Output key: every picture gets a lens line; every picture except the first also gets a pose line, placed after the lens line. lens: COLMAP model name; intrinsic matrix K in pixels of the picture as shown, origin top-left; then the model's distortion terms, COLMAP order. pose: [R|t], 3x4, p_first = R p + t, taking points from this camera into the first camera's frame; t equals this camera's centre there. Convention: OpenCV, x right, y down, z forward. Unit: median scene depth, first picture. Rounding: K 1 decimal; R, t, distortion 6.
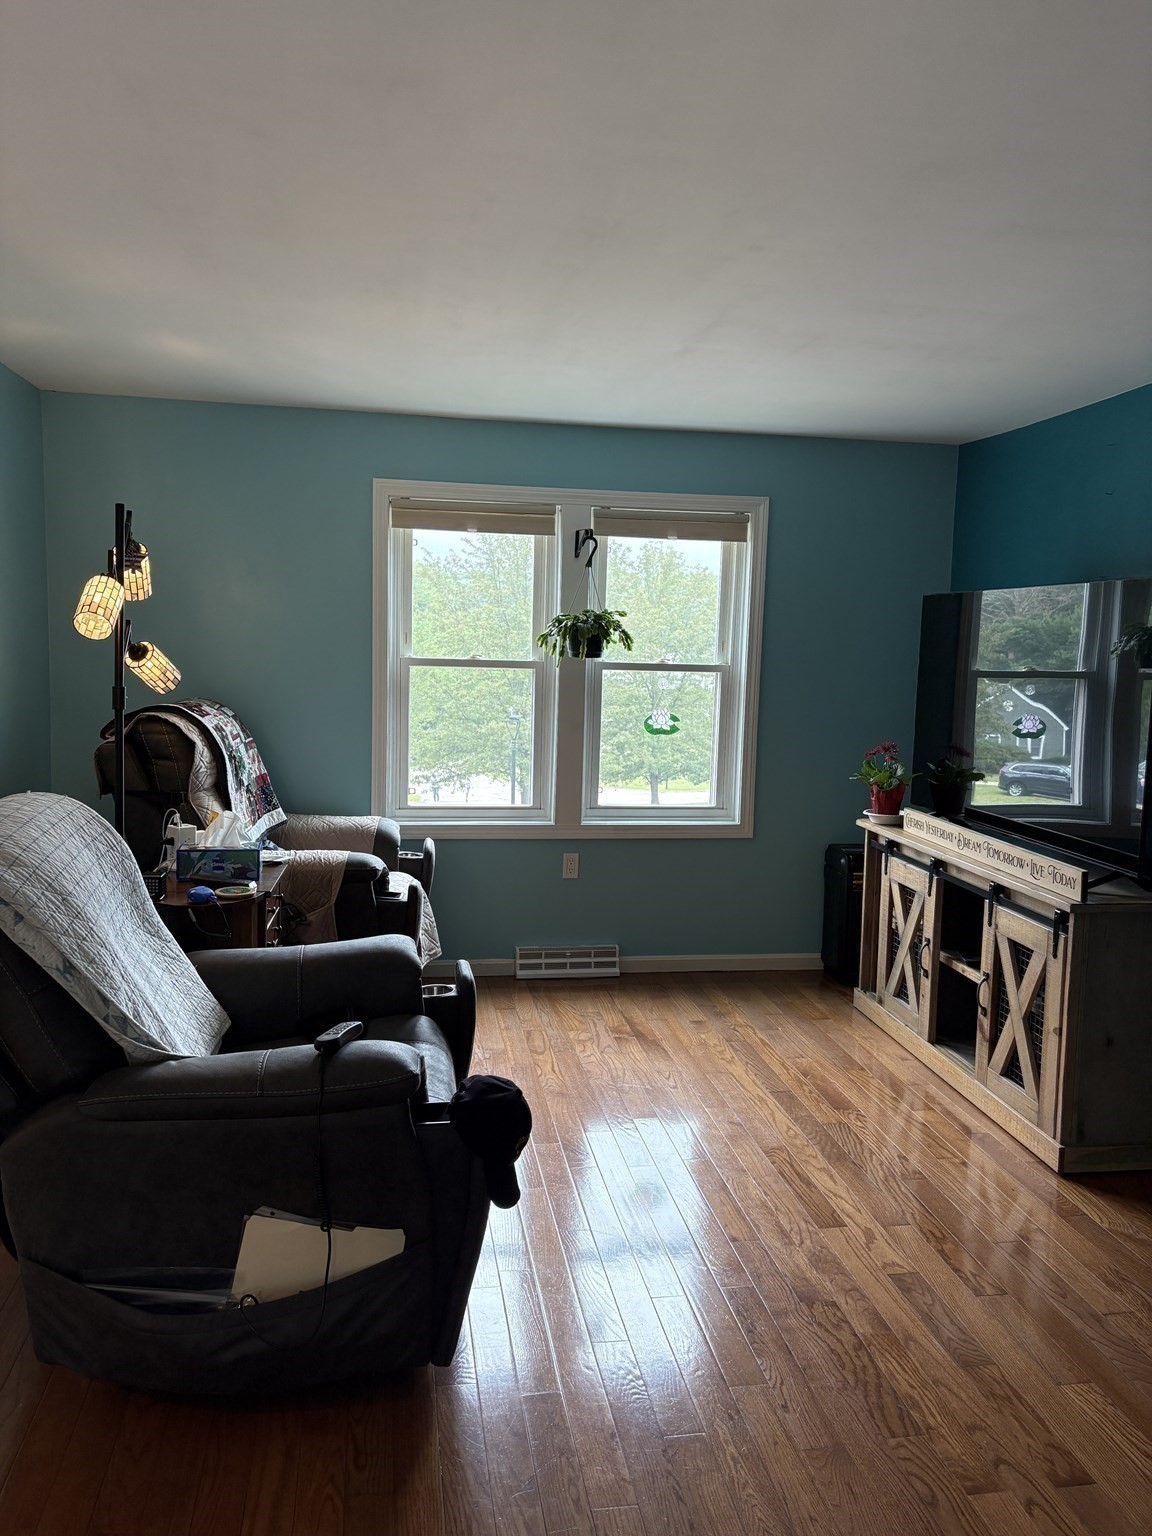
lens RADIAL K [[1153.3, 0, 570.2], [0, 1153.3, 749.5], [0, 0, 1]] dist [0.078123, -0.083121]
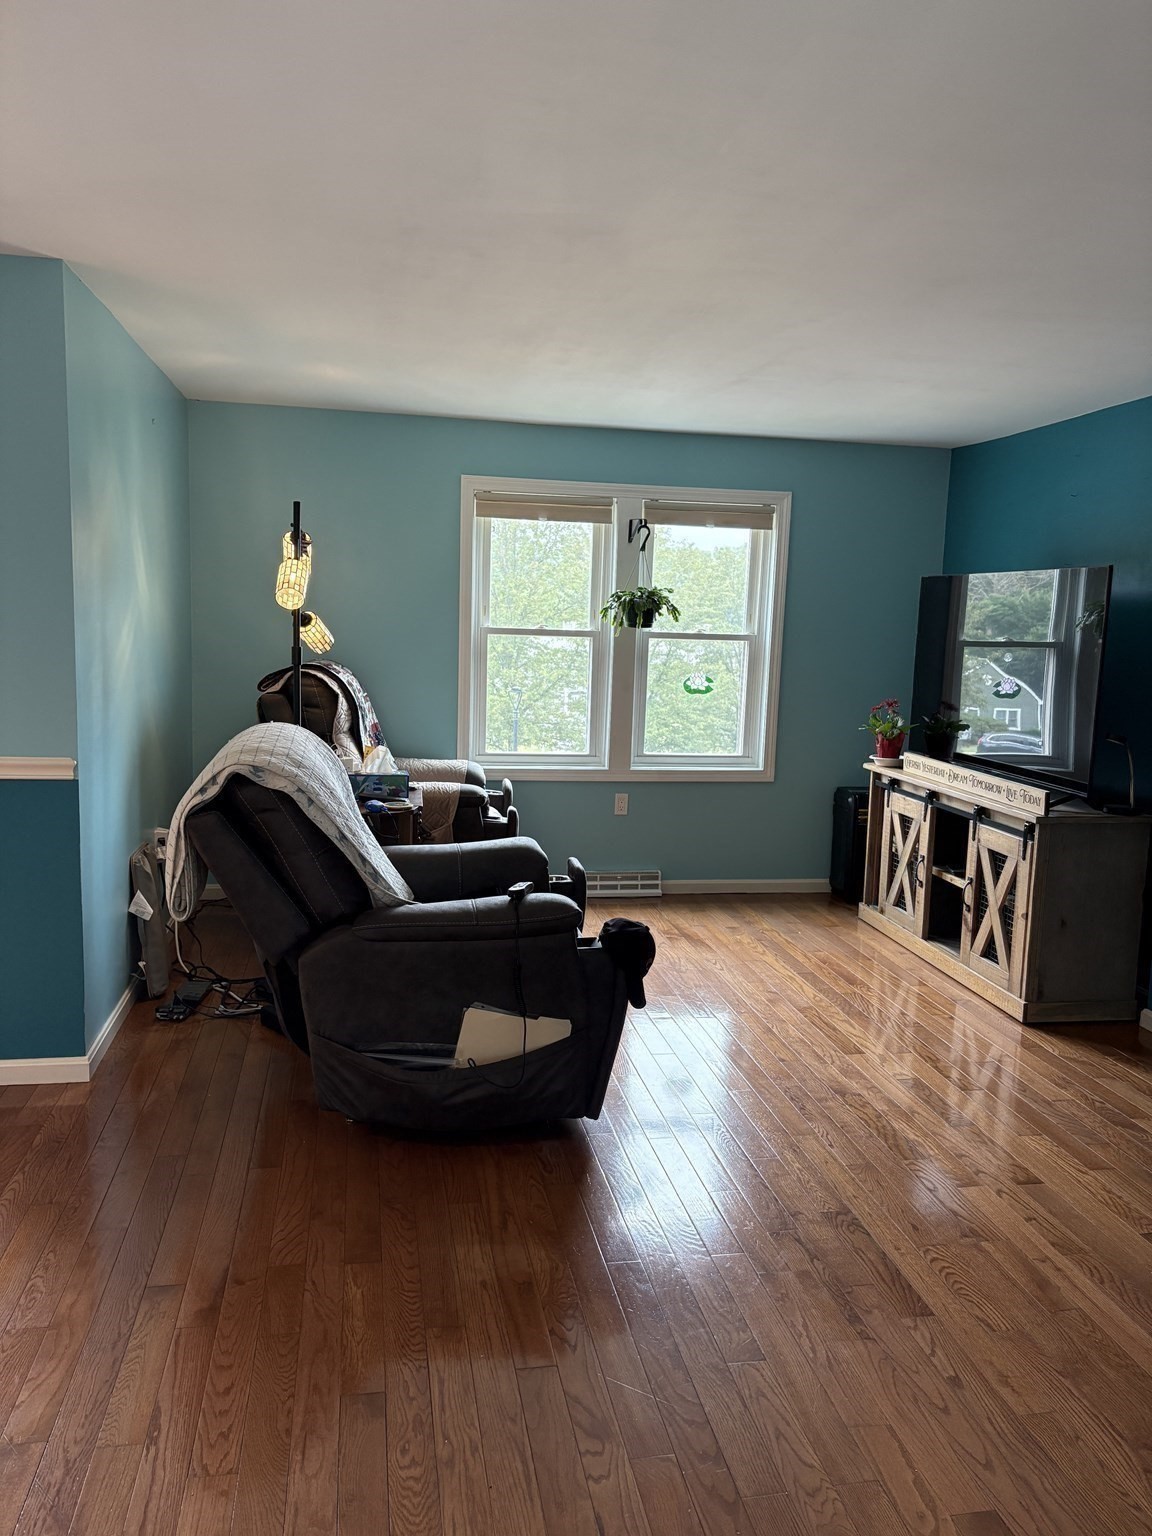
lens RADIAL K [[1178.2, 0, 568.3], [0, 1178.2, 763.7], [0, 0, 1]] dist [0.125851, -0.239346]
pose [[0.999702, 0.003233, 0.024186, -0.096234], [-0.003976, 0.999520, 0.030725, 0.025620], [-0.024075, -0.030812, 0.999235, -0.242269]]
